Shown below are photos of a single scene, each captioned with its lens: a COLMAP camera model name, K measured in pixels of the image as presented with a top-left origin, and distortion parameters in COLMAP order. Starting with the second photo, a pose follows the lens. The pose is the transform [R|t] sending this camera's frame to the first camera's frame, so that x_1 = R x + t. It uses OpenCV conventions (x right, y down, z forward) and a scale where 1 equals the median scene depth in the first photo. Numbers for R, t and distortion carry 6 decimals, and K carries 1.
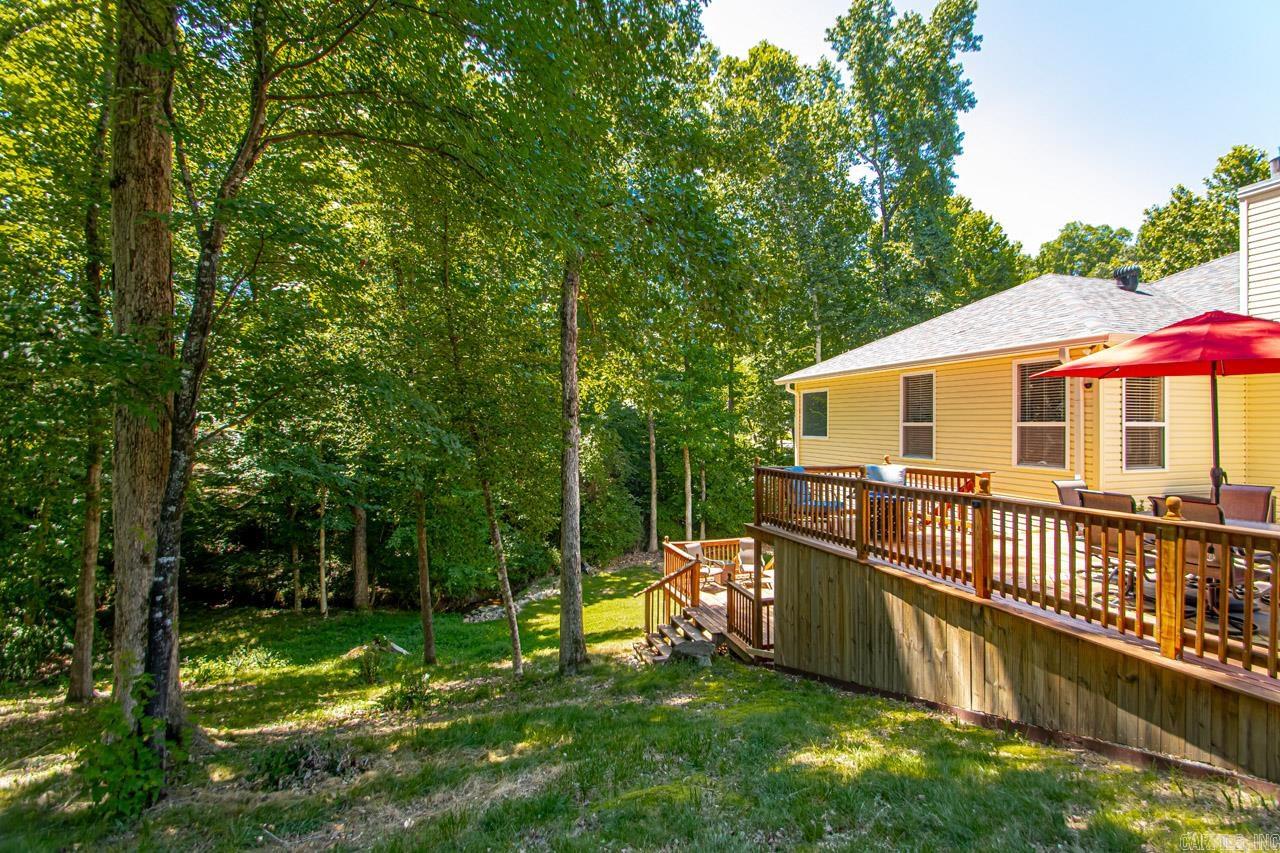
lens RADIAL K [[594.3, 0, 651.1], [0, 594.3, 423.6], [0, 0, 1]] dist [0.019161, -0.019567]
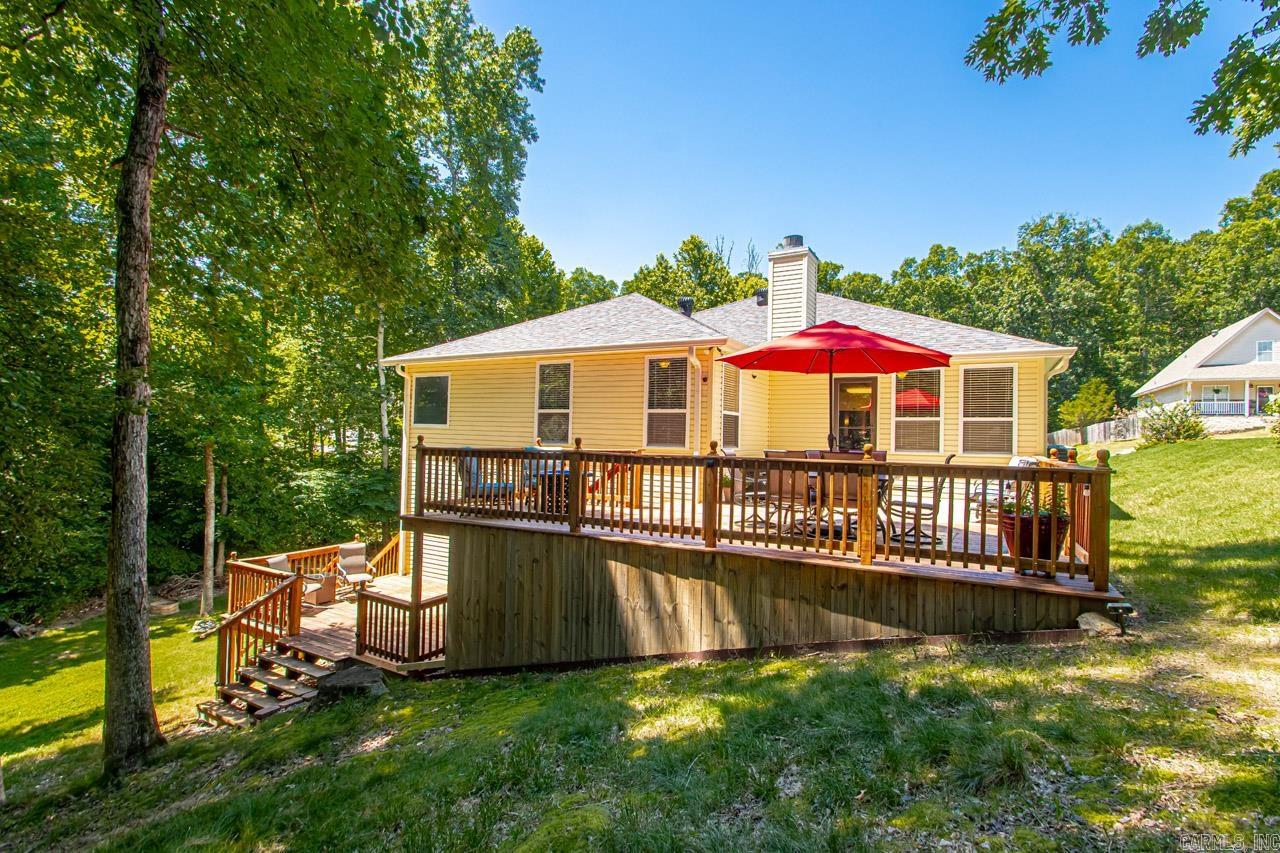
lens RADIAL K [[594.3, 0, 651.1], [0, 594.3, 423.6], [0, 0, 1]] dist [0.019161, -0.019567]
pose [[0.724076, 0.032380, 0.688960, -0.133486], [-0.023654, 0.999476, -0.022113, 0.038994], [-0.689315, -0.000285, 0.724462, 0.120053]]
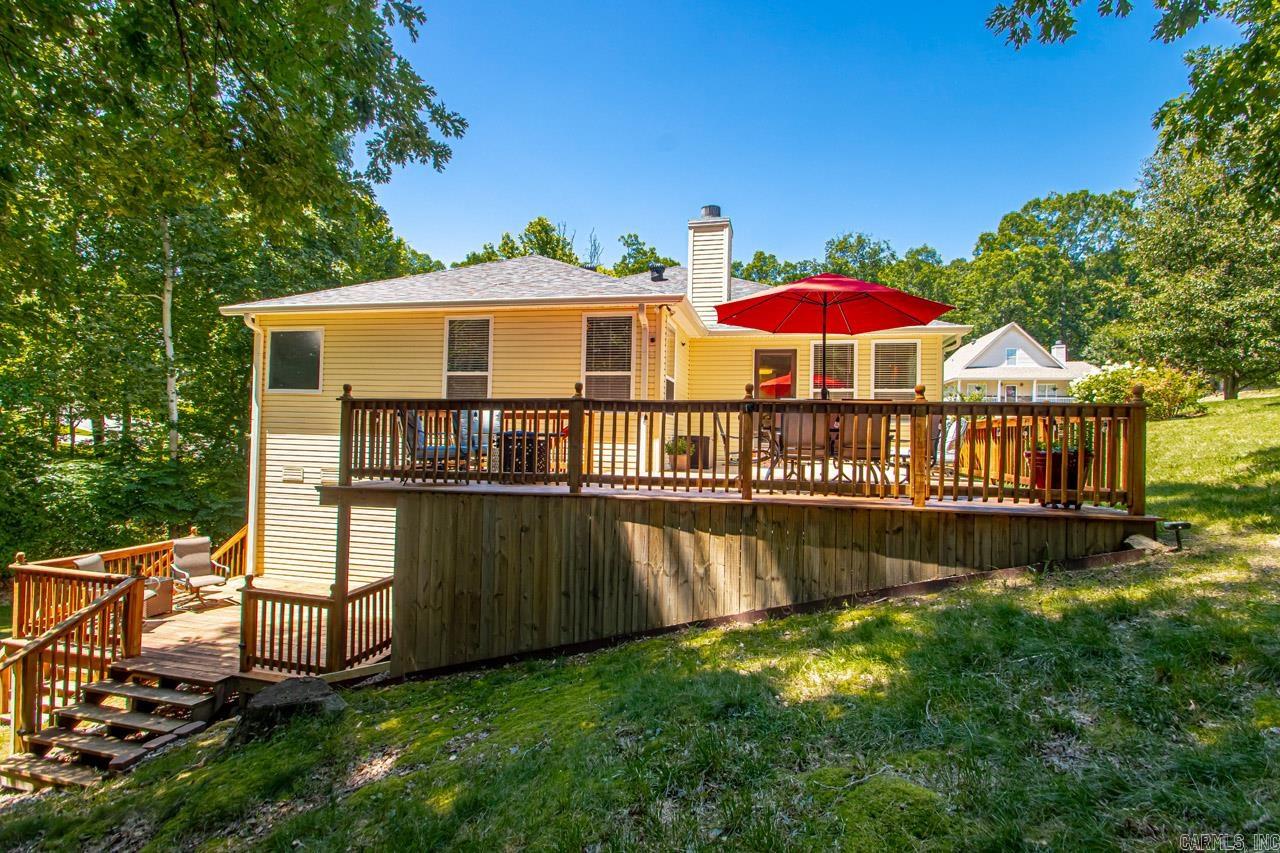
lens RADIAL K [[594.3, 0, 651.1], [0, 594.3, 423.6], [0, 0, 1]] dist [0.019161, -0.019567]
pose [[0.493307, 0.028668, 0.869383, -0.185291], [-0.022614, 0.999542, -0.020128, 0.082512], [-0.869561, -0.009731, 0.493729, 0.285129]]
